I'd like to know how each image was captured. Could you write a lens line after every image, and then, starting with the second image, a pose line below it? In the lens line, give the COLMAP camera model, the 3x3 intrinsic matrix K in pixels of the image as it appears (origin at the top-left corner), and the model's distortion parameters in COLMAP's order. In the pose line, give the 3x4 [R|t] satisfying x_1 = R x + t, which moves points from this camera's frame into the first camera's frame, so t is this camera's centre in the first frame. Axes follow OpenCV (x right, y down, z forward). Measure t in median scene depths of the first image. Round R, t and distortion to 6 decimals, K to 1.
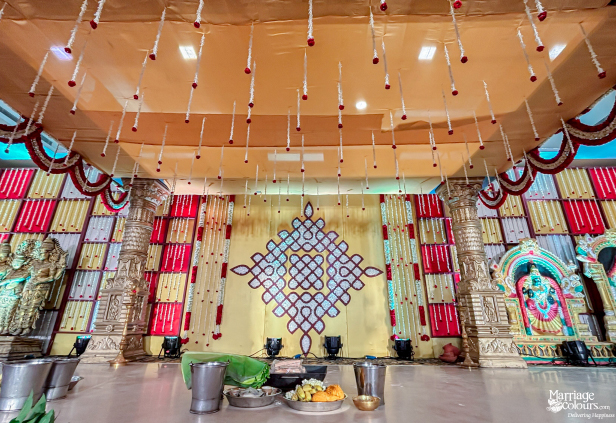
lens RADIAL K [[339.7, 0, 305.7], [0, 339.7, 193.8], [0, 0, 1]] dist [-0.000757, -0.000813]
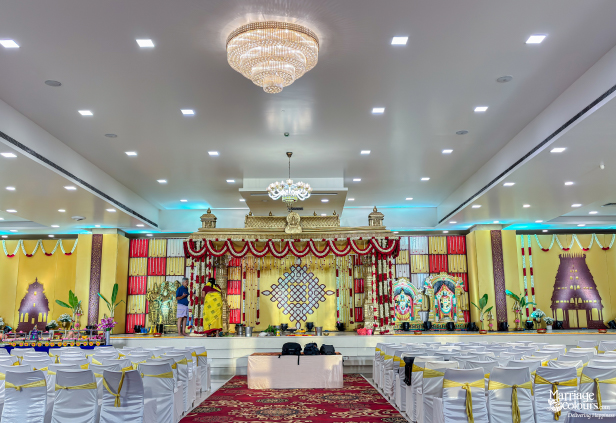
lens RADIAL K [[555.8, 0, 308.0], [0, 555.8, 211.5], [0, 0, 1]] dist [0.003608, -0.002751]
pose [[0.999741, -0.014320, 0.017693, 0.009969], [0.010662, 0.981371, 0.191826, -0.908620], [-0.020111, -0.191588, 0.981269, -2.229303]]
